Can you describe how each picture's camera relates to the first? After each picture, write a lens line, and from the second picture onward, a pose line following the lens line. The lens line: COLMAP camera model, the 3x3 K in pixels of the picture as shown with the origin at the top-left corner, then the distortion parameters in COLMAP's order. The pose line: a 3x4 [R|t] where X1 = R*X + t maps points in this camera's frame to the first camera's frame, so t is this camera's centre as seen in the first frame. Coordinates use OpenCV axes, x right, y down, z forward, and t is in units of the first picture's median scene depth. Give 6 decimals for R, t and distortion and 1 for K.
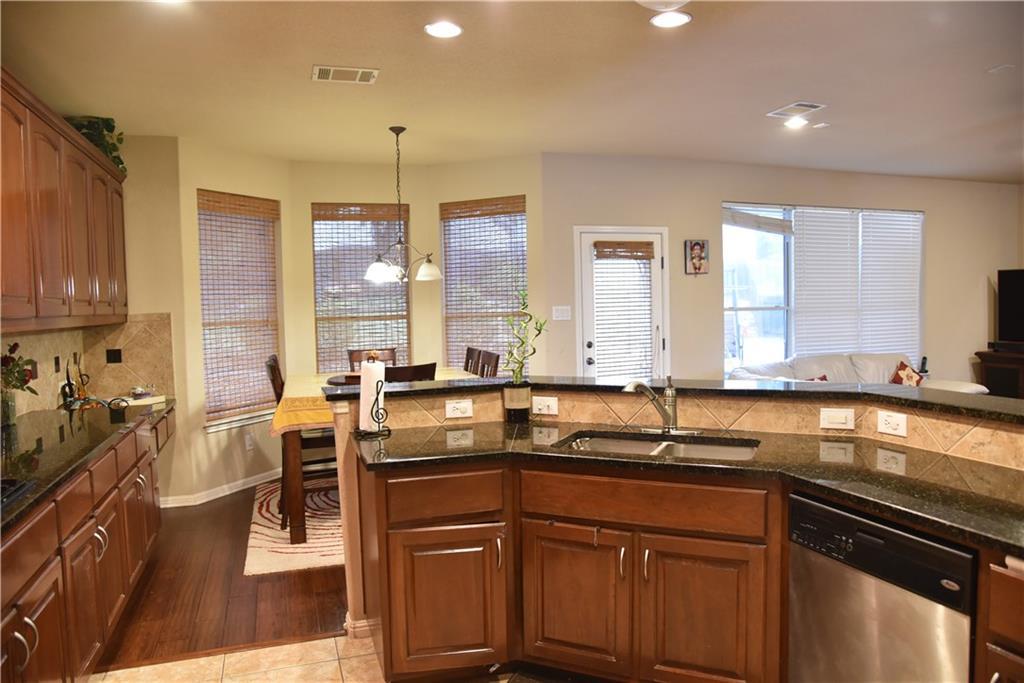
lens RADIAL K [[699.2, 0, 515.9], [0, 699.2, 345.6], [0, 0, 1]] dist [-0.118463, 0.067273]
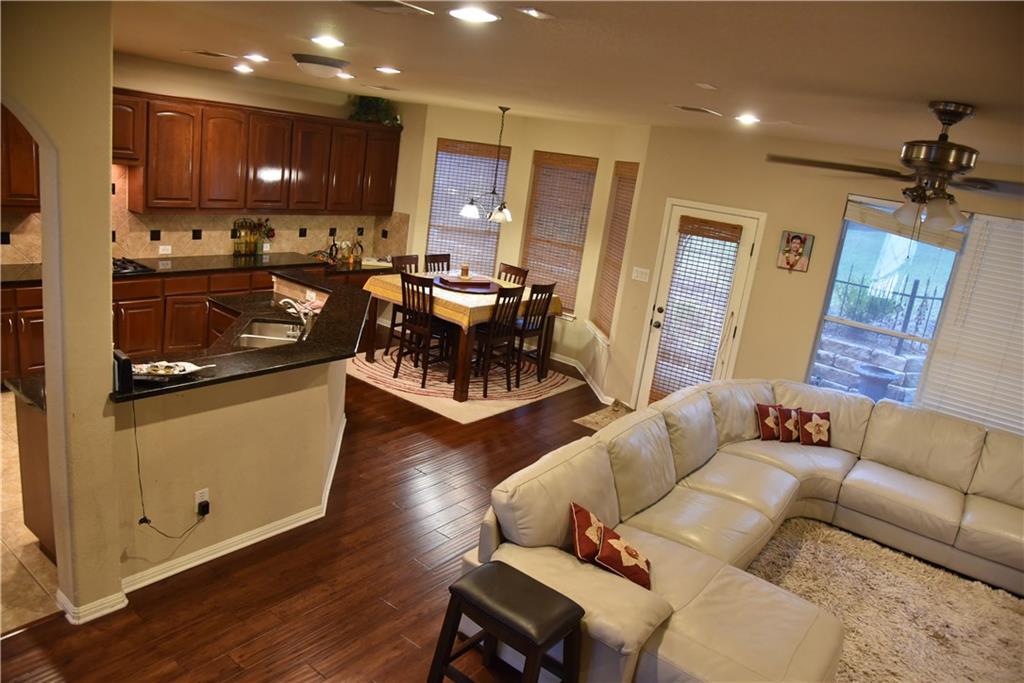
lens RADIAL K [[699.2, 0, 515.9], [0, 699.2, 345.6], [0, 0, 1]] dist [-0.118463, 0.067273]
pose [[0.549277, 0.309934, -0.776039, 1.018738], [-0.194509, 0.950587, 0.241973, -0.201726], [0.812688, 0.018036, 0.582420, 0.241329]]
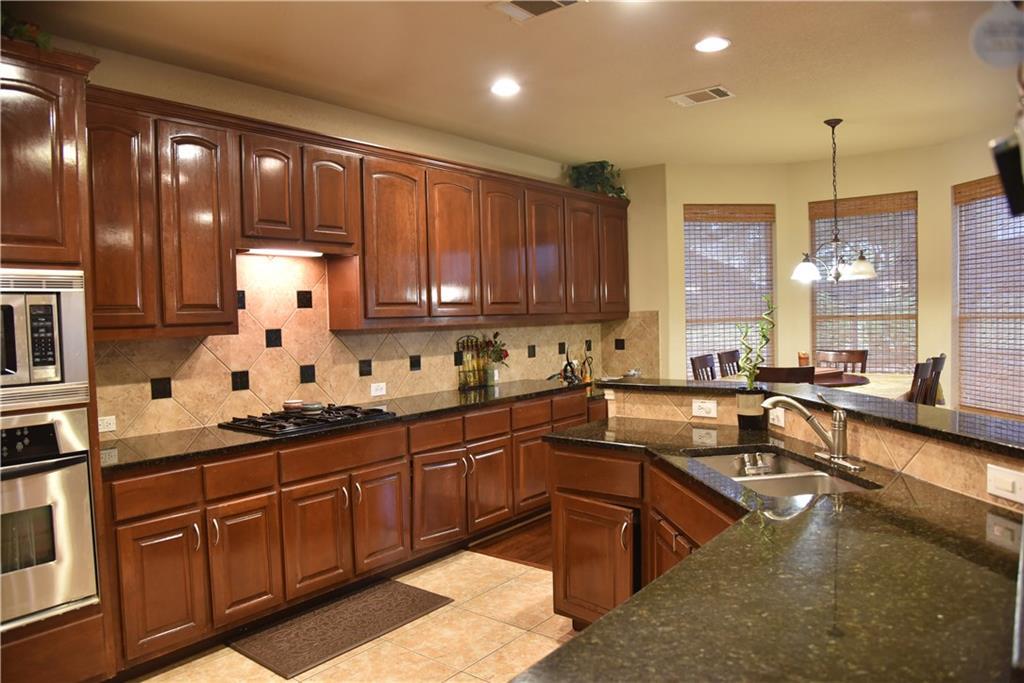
lens RADIAL K [[699.2, 0, 515.9], [0, 699.2, 345.6], [0, 0, 1]] dist [-0.118463, 0.067273]
pose [[0.536969, 0.046856, -0.842300, 0.396605], [-0.036797, 0.998807, 0.032104, -0.016646], [0.842799, 0.013755, 0.538053, 0.124523]]
